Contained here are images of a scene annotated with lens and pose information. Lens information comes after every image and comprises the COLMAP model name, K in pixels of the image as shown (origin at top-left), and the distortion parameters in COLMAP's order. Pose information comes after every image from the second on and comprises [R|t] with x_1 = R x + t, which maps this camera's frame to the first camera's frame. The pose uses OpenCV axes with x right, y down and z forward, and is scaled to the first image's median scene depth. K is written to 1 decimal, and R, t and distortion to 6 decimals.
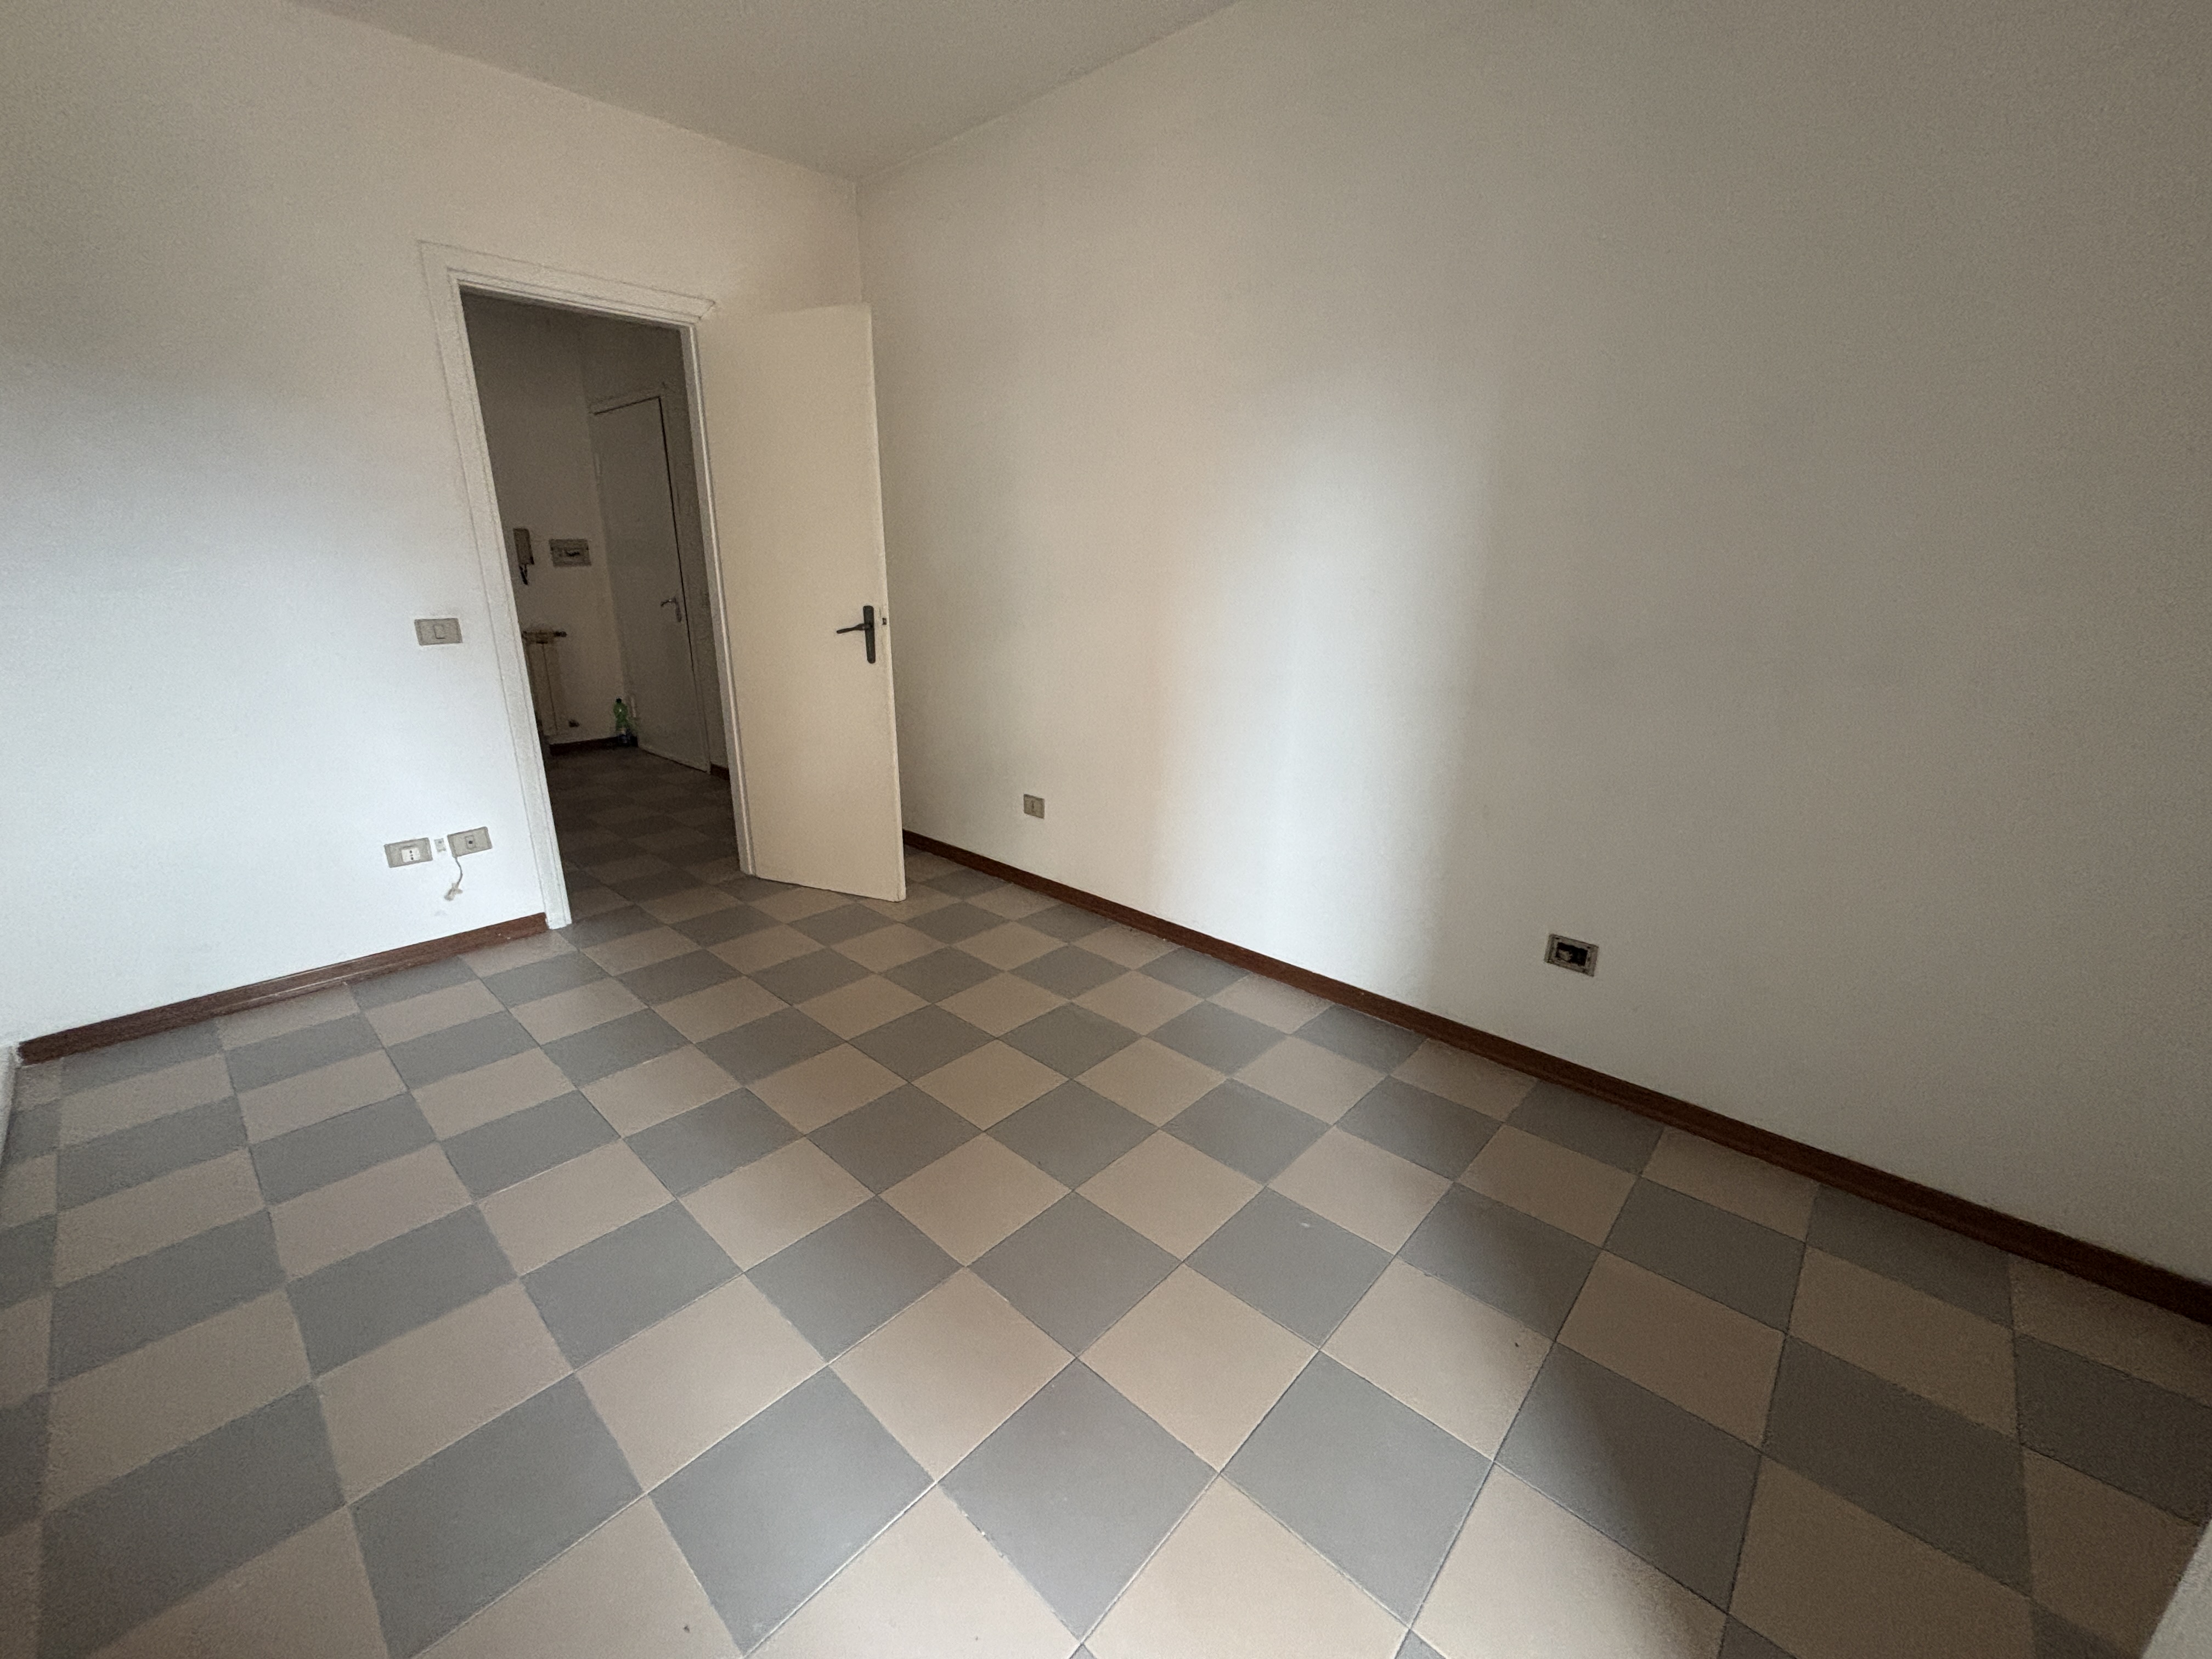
lens RADIAL K [[894.6, 0, 1101.0], [0, 894.6, 829.1], [0, 0, 1]] dist [-0.001256, 0.000411]
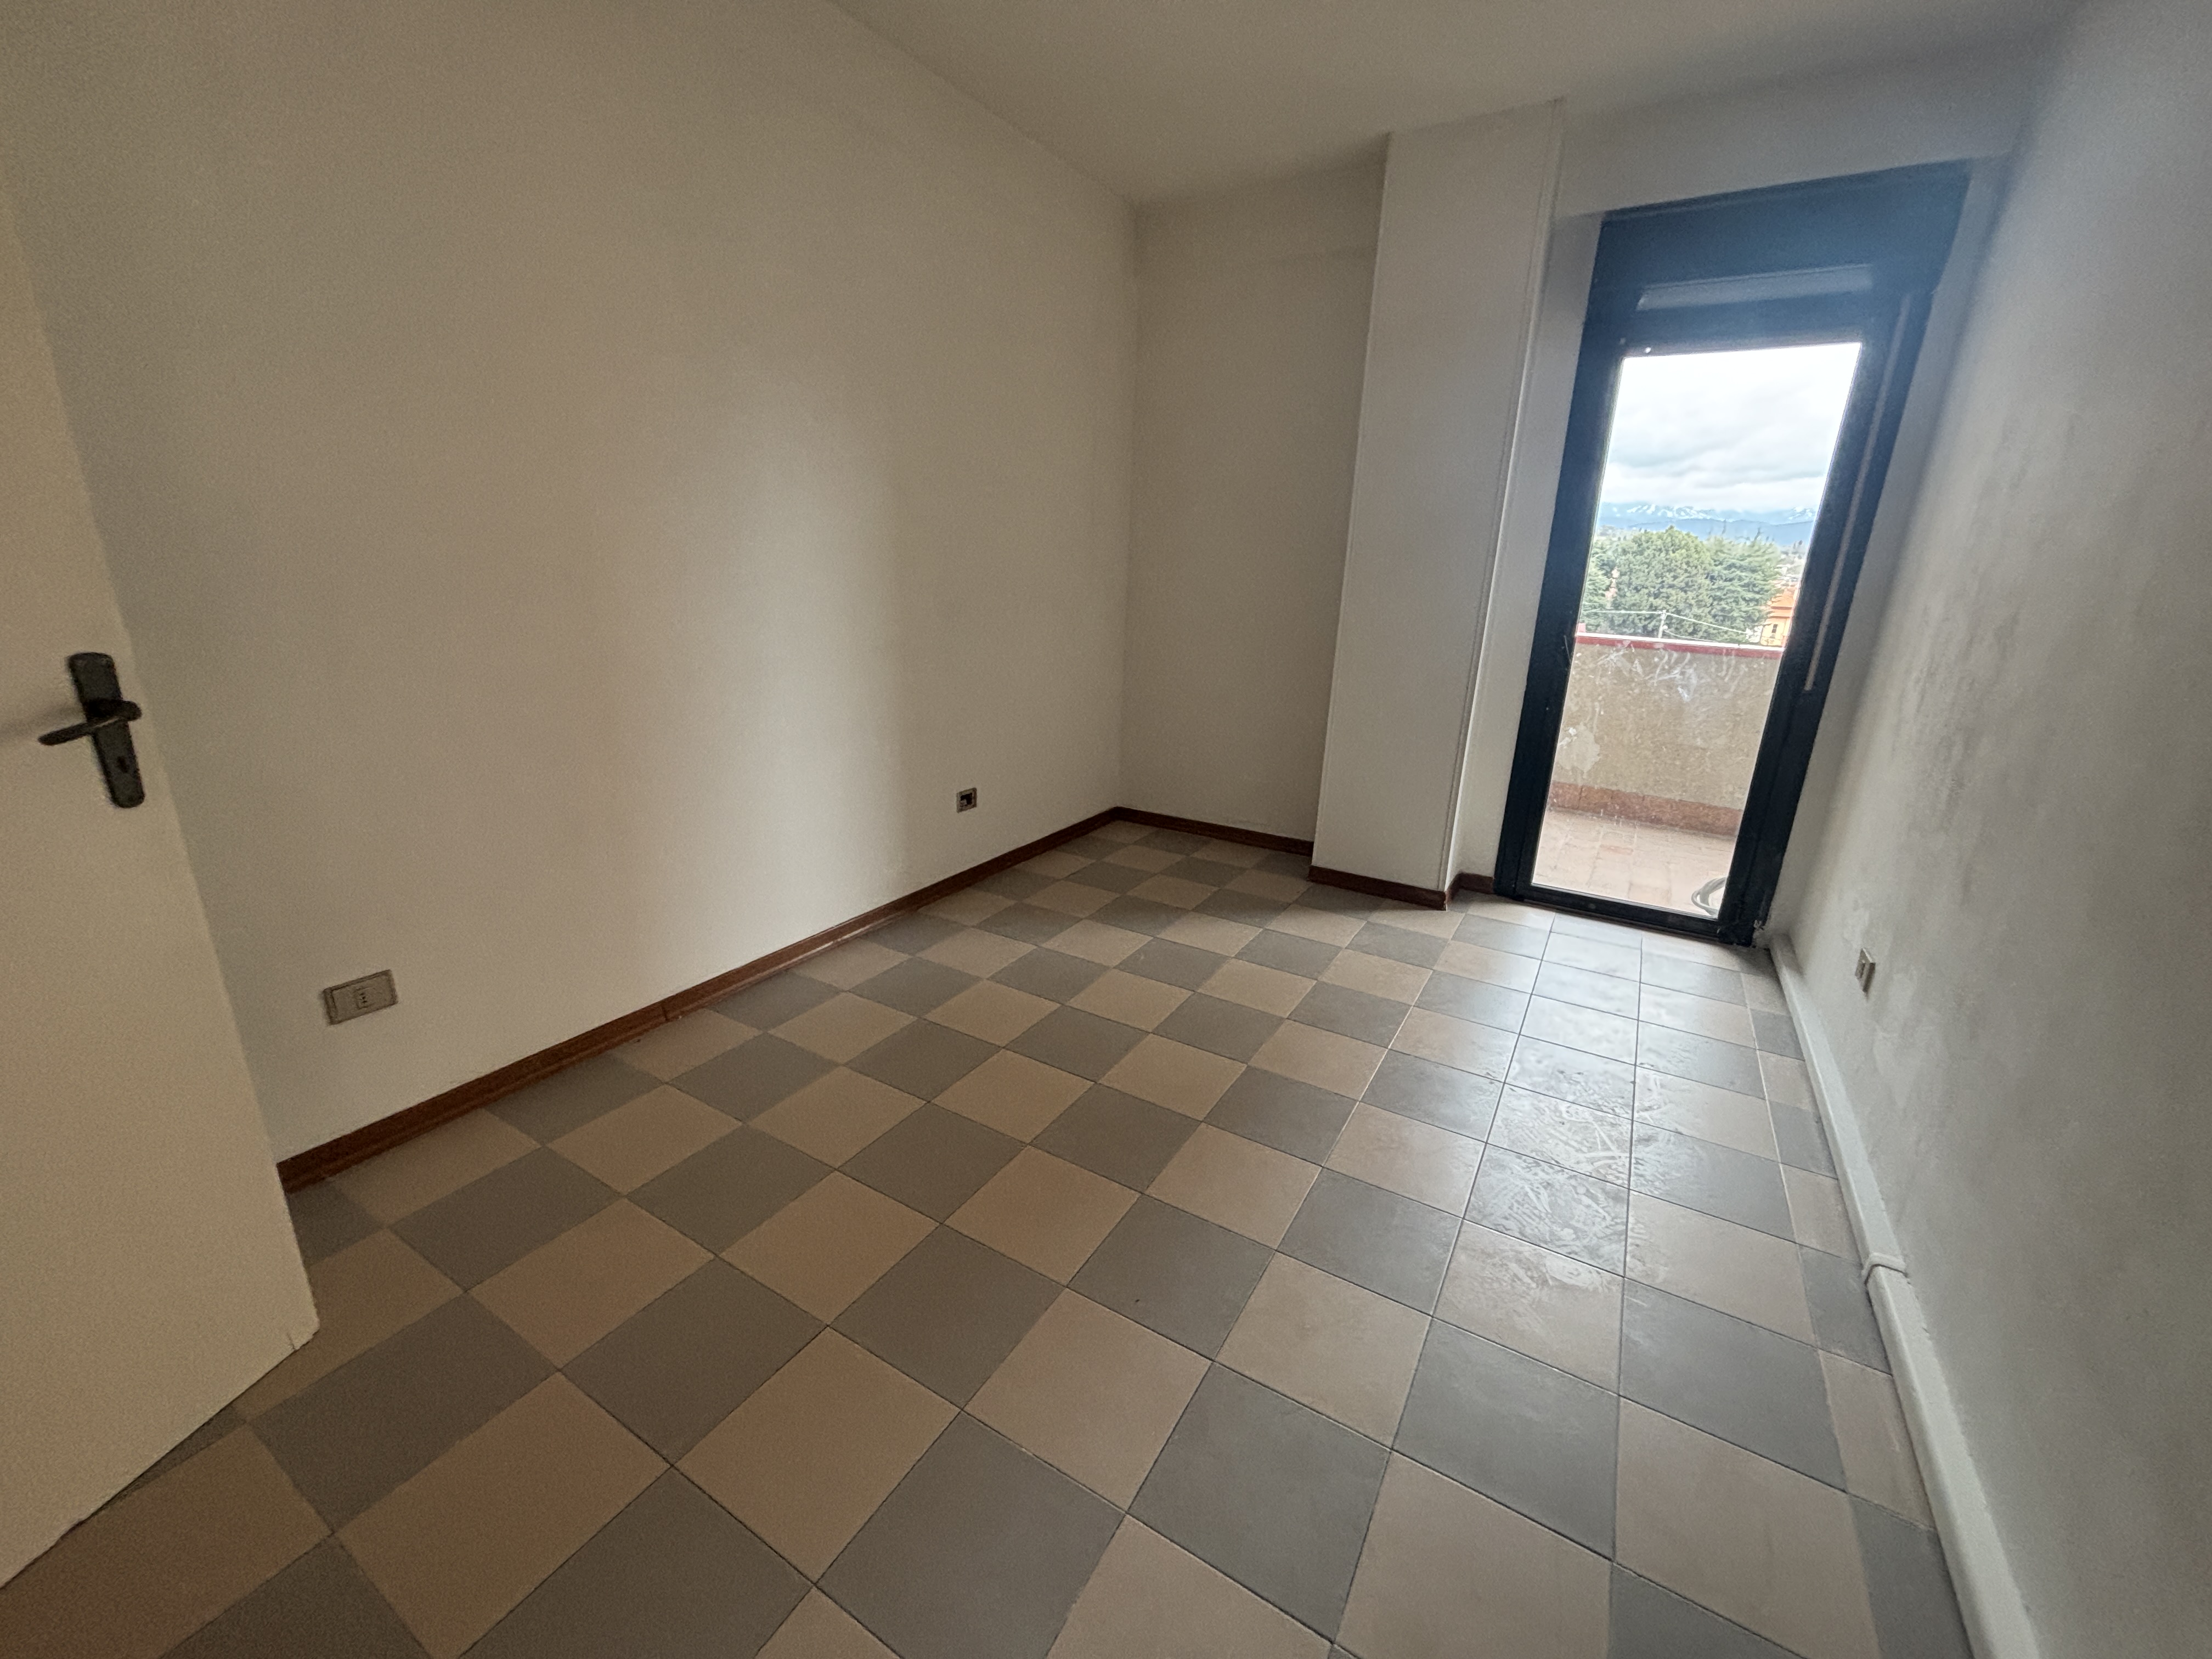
lens RADIAL K [[894.6, 0, 1101.0], [0, 894.6, 829.1], [0, 0, 1]] dist [-0.001256, 0.000411]
pose [[-0.210978, -0.293702, 0.932324, -1.003961], [0.263535, 0.901385, 0.343591, -0.291489], [-0.941296, 0.318190, -0.112771, 0.976099]]
